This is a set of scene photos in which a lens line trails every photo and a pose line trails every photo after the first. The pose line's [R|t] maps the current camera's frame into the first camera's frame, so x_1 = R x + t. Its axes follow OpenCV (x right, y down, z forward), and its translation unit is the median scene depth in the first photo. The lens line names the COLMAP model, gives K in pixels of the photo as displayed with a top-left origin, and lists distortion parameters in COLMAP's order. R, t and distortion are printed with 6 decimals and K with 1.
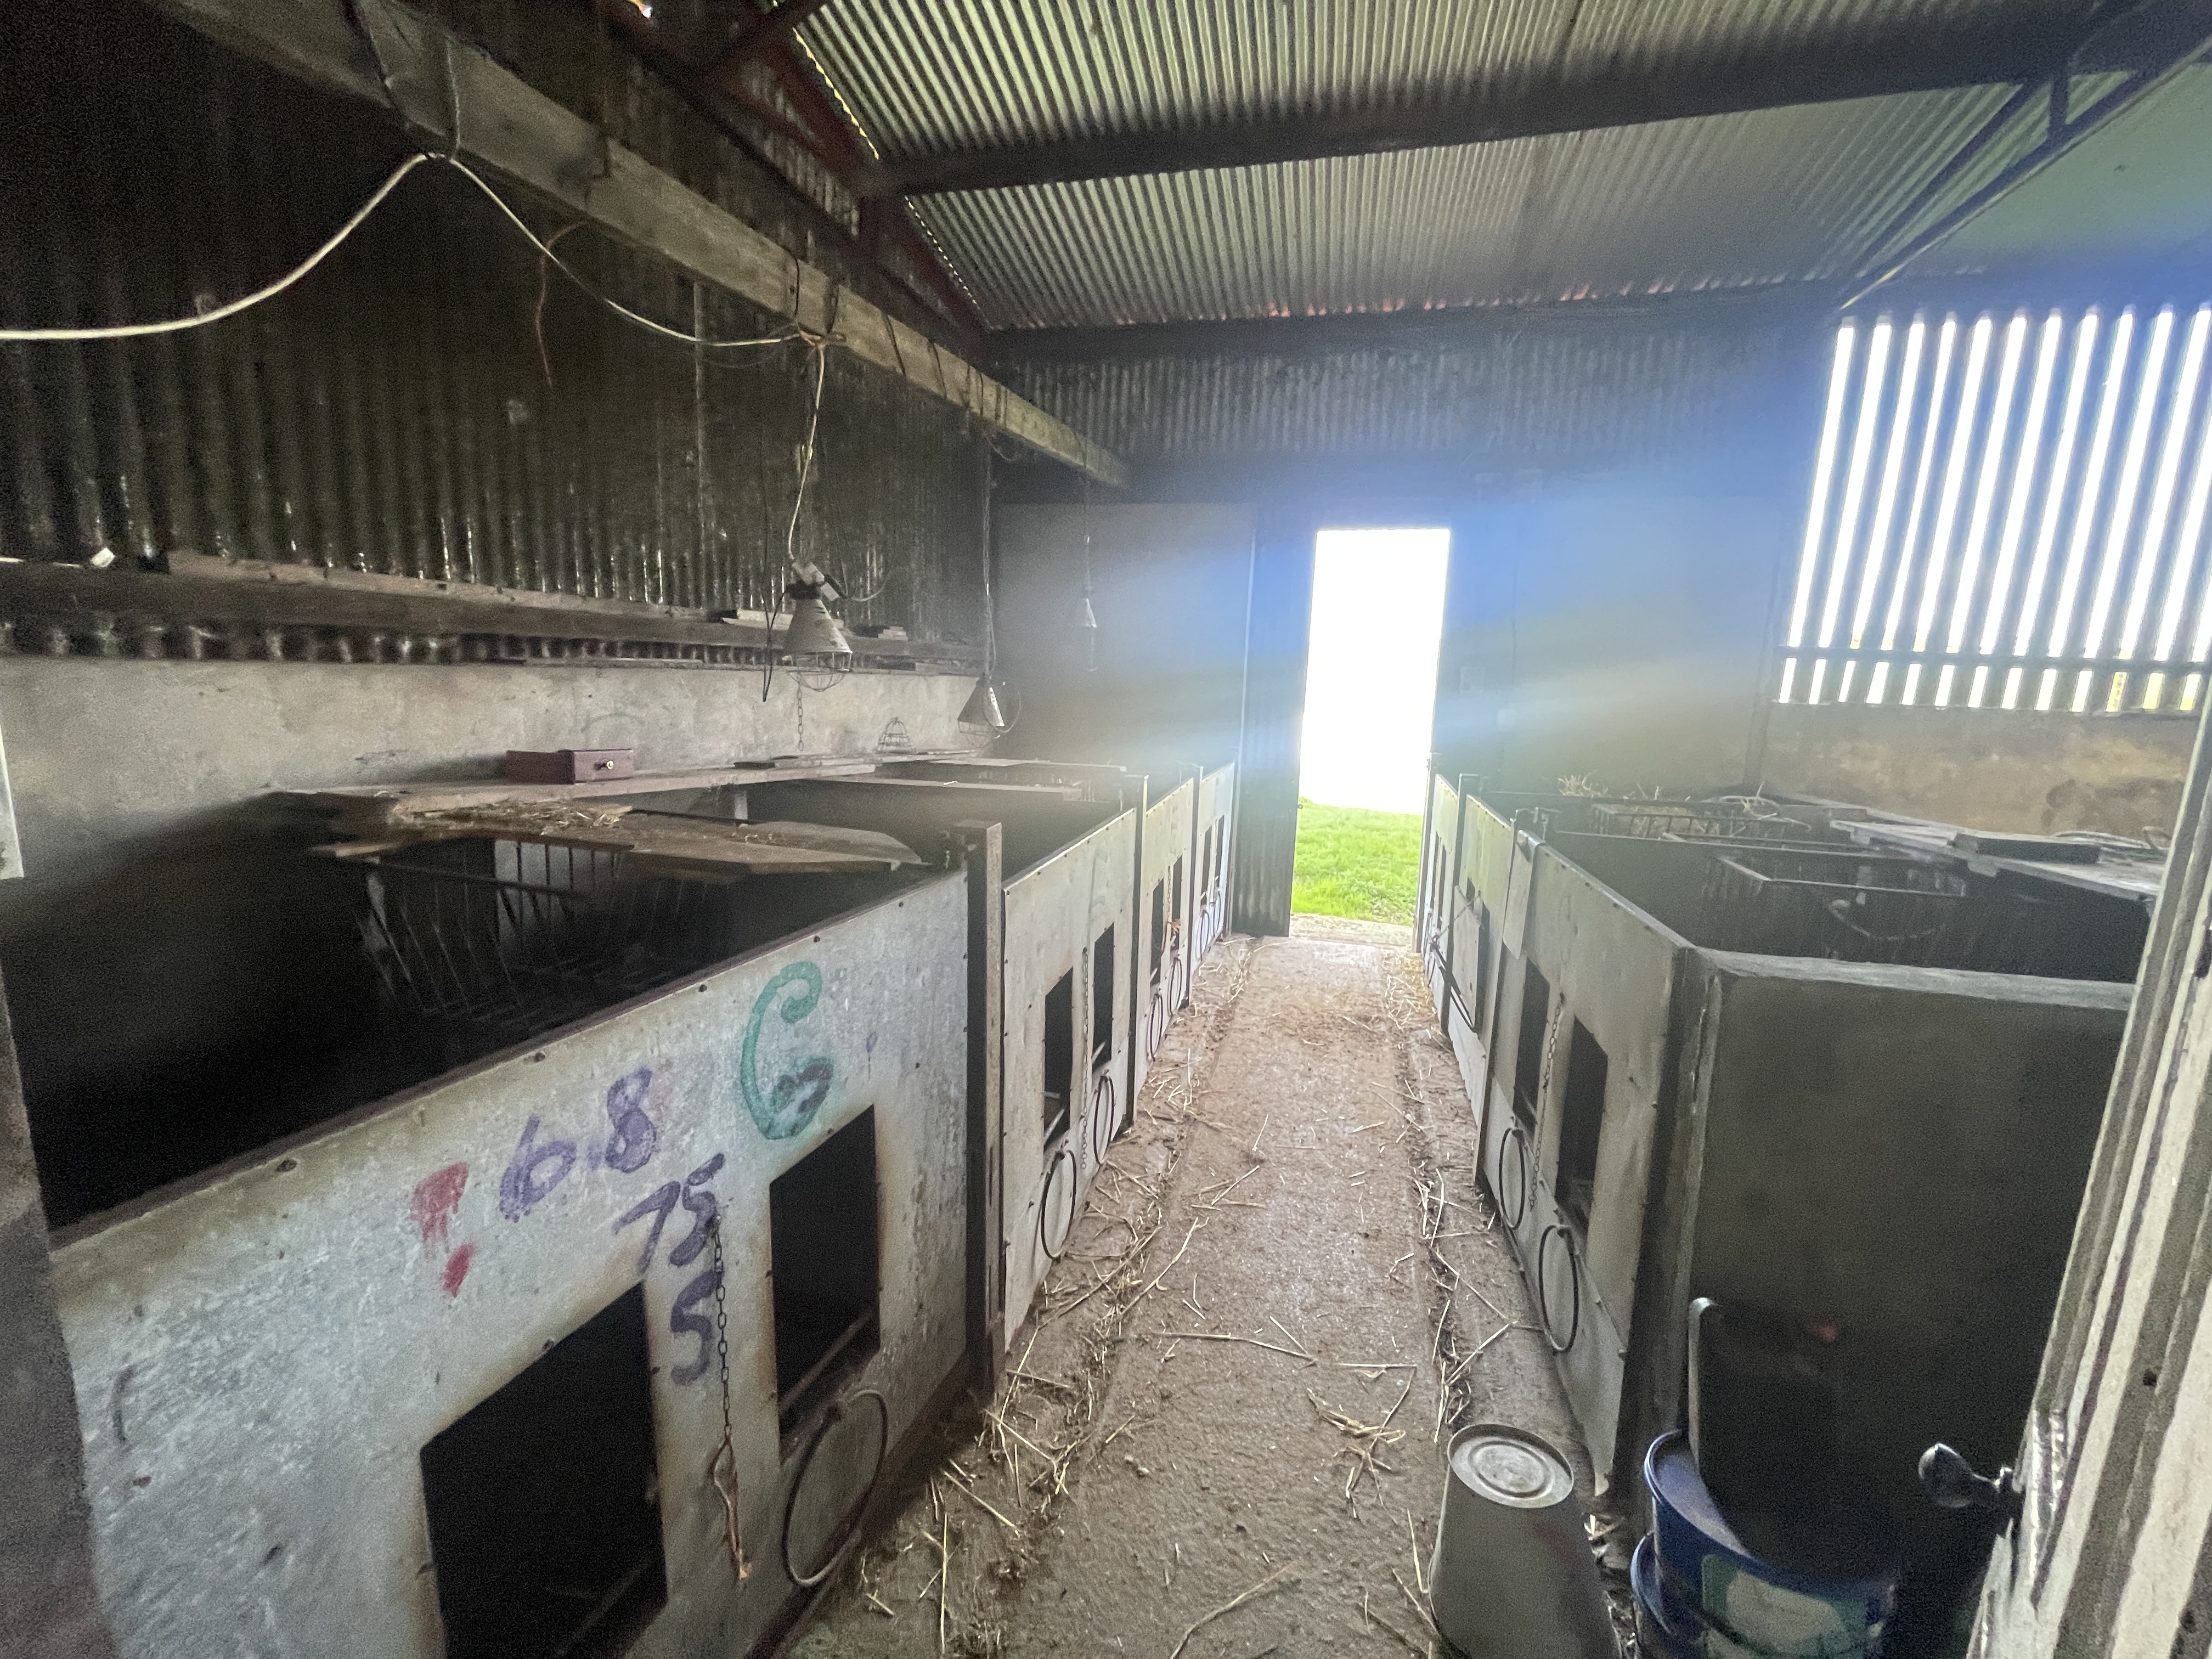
lens RADIAL K [[888.8, 0, 1098.2], [0, 888.8, 824.0], [0, 0, 1]] dist [0.000530, -0.000002]
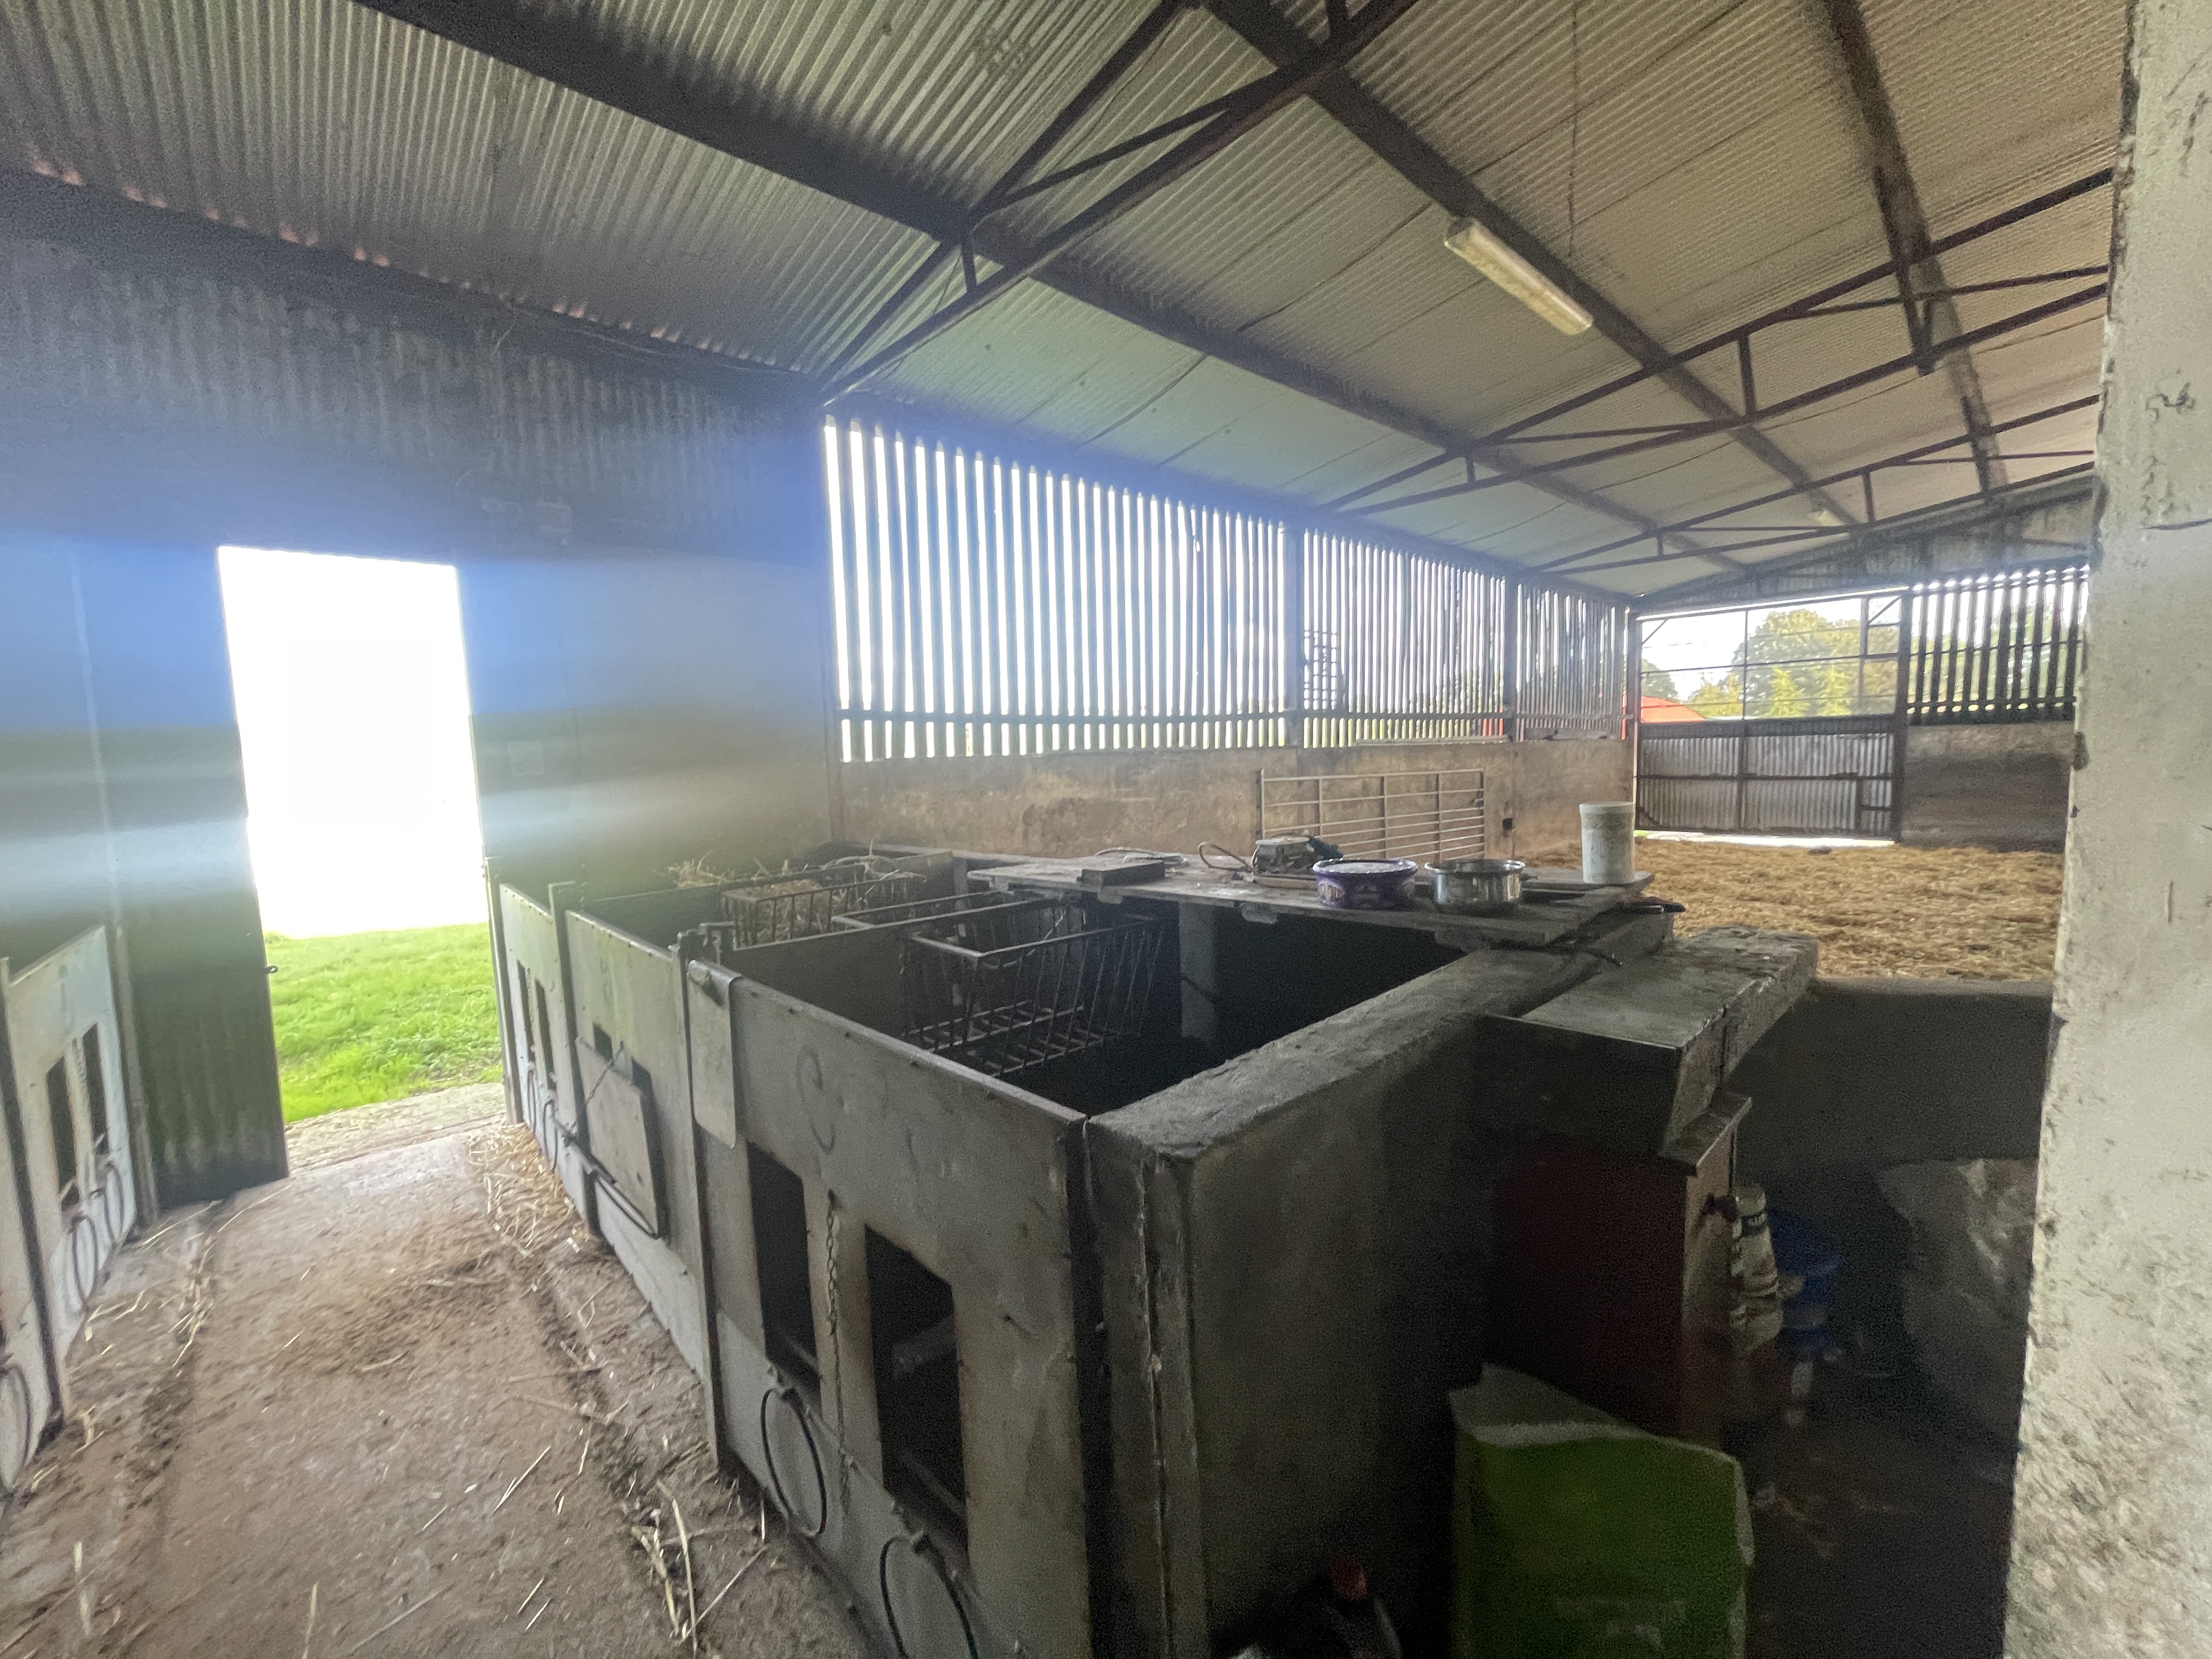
lens RADIAL K [[888.8, 0, 1098.2], [0, 888.8, 824.0], [0, 0, 1]] dist [0.000530, -0.000002]
pose [[0.545294, -0.122119, 0.829302, 0.050075], [0.189541, 0.981671, 0.019927, -0.034020], [-0.816535, 0.146321, 0.558446, 0.208675]]
